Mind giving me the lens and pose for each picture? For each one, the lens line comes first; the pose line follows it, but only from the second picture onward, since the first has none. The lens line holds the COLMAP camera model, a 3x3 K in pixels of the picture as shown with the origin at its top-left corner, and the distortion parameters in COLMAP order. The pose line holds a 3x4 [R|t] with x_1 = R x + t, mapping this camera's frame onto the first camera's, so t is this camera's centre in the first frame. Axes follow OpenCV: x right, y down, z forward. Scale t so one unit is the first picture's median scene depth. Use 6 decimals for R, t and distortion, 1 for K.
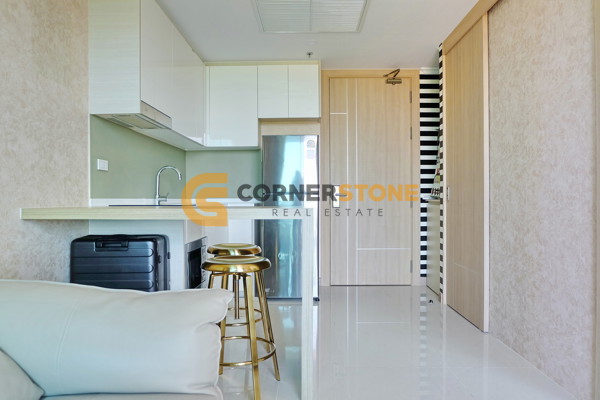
lens RADIAL K [[431.4, 0, 311.0], [0, 431.4, 193.9], [0, 0, 1]] dist [-0.026909, 0.052134]
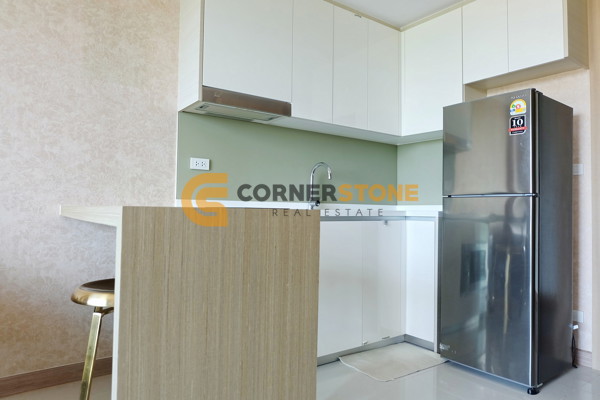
lens RADIAL K [[431.4, 0, 282.5], [0, 431.4, 186.5], [0, 0, 1]] dist [-0.026909, 0.052134]
pose [[0.589240, -0.012804, -0.807857, 0.411685], [-0.017129, 0.999452, -0.028334, 0.005859], [0.807777, 0.030533, 0.588697, 0.638955]]
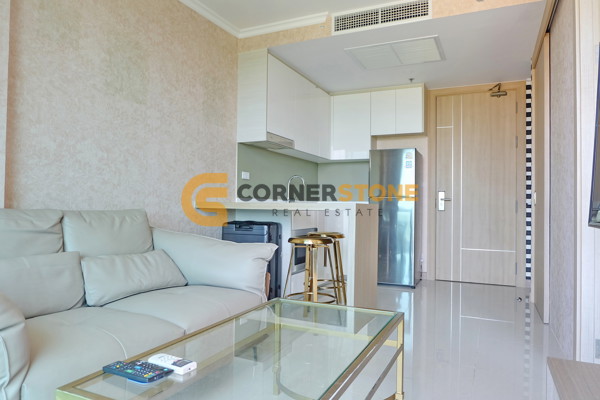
lens RADIAL K [[431.4, 0, 299.5], [0, 431.4, 199.2], [0, 0, 1]] dist [-0.026909, 0.052134]
pose [[0.910302, 0.011784, -0.413777, 0.333917], [-0.014540, 0.999888, -0.003514, 0.019086], [0.413689, 0.009215, 0.910371, -0.315947]]
